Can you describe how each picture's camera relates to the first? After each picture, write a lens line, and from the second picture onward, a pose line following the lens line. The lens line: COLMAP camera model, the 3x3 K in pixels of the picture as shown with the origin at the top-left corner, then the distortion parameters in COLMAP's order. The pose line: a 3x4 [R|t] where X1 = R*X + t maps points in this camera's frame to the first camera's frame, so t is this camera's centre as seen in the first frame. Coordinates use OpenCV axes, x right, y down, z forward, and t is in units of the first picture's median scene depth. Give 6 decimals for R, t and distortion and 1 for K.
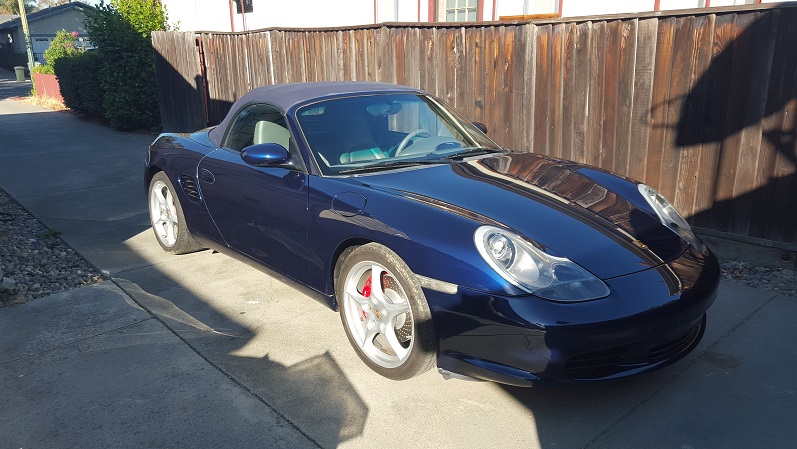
lens RADIAL K [[633.7, 0, 402.5], [0, 633.7, 221.7], [0, 0, 1]] dist [0.001311, -0.079531]
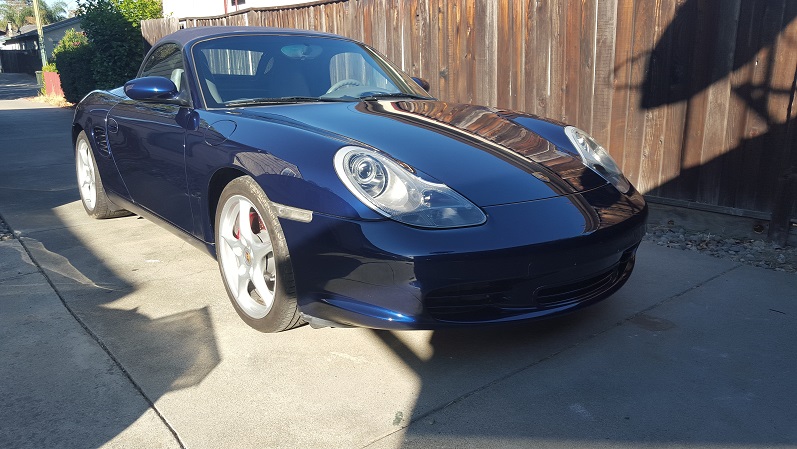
lens RADIAL K [[633.7, 0, 407.5], [0, 633.7, 225.1], [0, 0, 1]] dist [0.001311, -0.079531]
pose [[0.999212, 0.015637, -0.036475, 0.143309], [-0.016386, 0.999659, -0.020342, 0.077509], [0.036144, 0.020924, 0.999127, 0.088213]]
